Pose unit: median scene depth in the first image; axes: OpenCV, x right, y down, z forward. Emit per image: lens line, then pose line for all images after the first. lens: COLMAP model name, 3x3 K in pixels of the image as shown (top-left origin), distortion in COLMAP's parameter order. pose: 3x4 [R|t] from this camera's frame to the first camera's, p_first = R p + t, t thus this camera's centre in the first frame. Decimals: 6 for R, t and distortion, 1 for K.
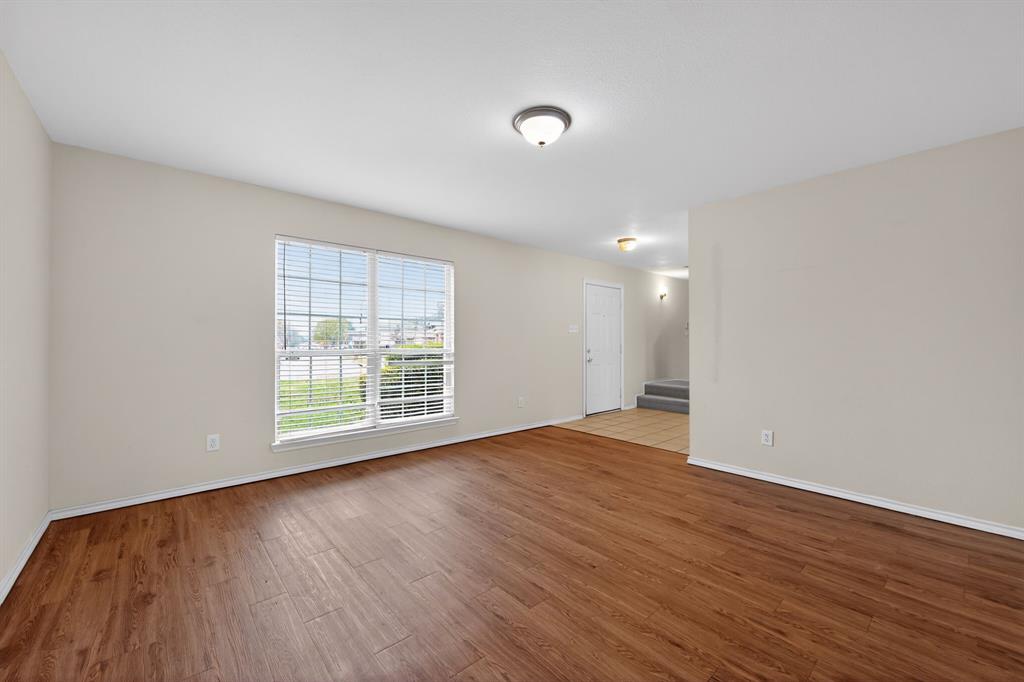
lens RADIAL K [[406.1, 0, 515.2], [0, 406.1, 342.3], [0, 0, 1]] dist [0.000366, 0.000281]
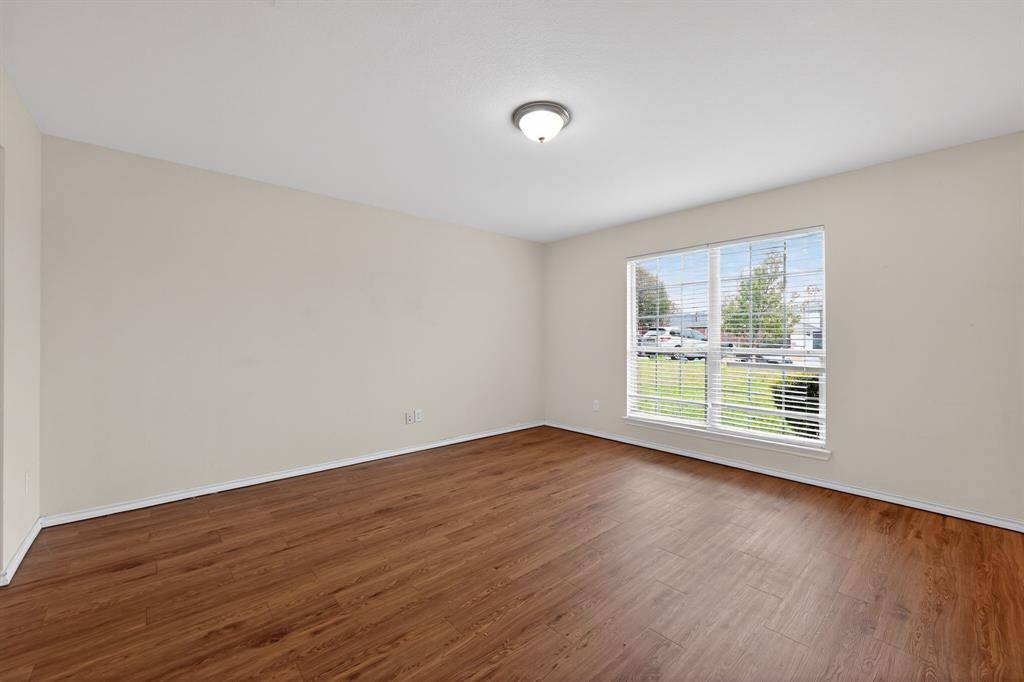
lens RADIAL K [[406.1, 0, 515.0], [0, 406.1, 338.1], [0, 0, 1]] dist [0.000366, 0.000281]
pose [[0.009080, -0.001219, -0.999958, 1.135000], [-0.006039, 0.999981, -0.001274, -0.002281], [0.999941, 0.006050, 0.009073, 0.994607]]
